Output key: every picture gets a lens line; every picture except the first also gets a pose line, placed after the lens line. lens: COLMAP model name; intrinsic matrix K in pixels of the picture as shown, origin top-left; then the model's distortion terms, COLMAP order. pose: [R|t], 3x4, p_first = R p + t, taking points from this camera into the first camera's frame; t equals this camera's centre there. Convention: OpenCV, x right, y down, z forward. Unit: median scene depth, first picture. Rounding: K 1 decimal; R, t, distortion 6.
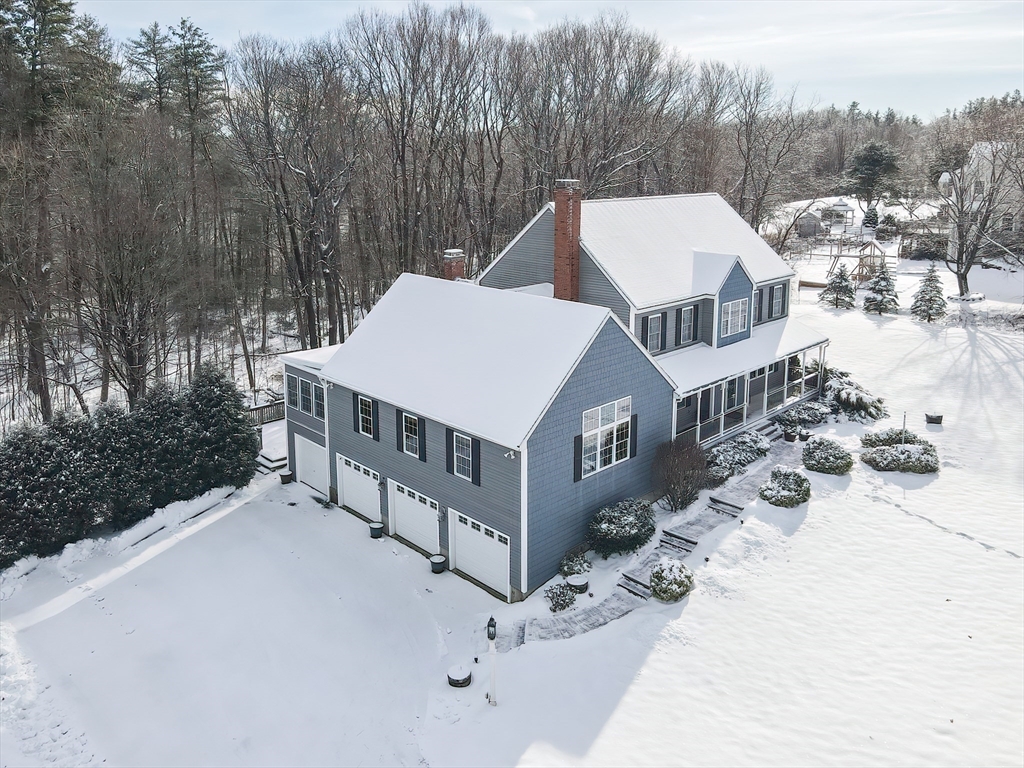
lens RADIAL K [[781.2, 0, 511.5], [0, 781.2, 261.1], [0, 0, 1]] dist [0.006816, 0.005160]
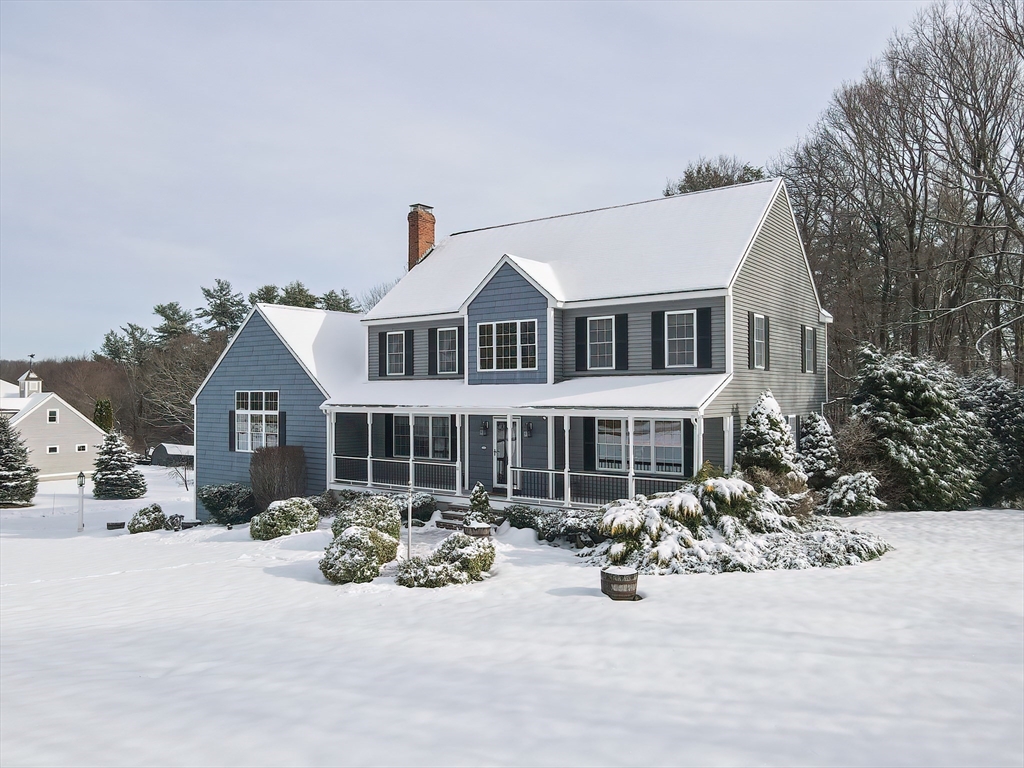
lens RADIAL K [[749.5, 0, 512.0], [0, 749.5, 384.0], [0, 0, 1]] dist [0.006034, 0.006243]
pose [[0.149281, -0.025753, -0.988459, 1.241832], [-0.133534, 0.989978, -0.045959, 0.179131], [0.979737, 0.138853, 0.144346, 1.230978]]
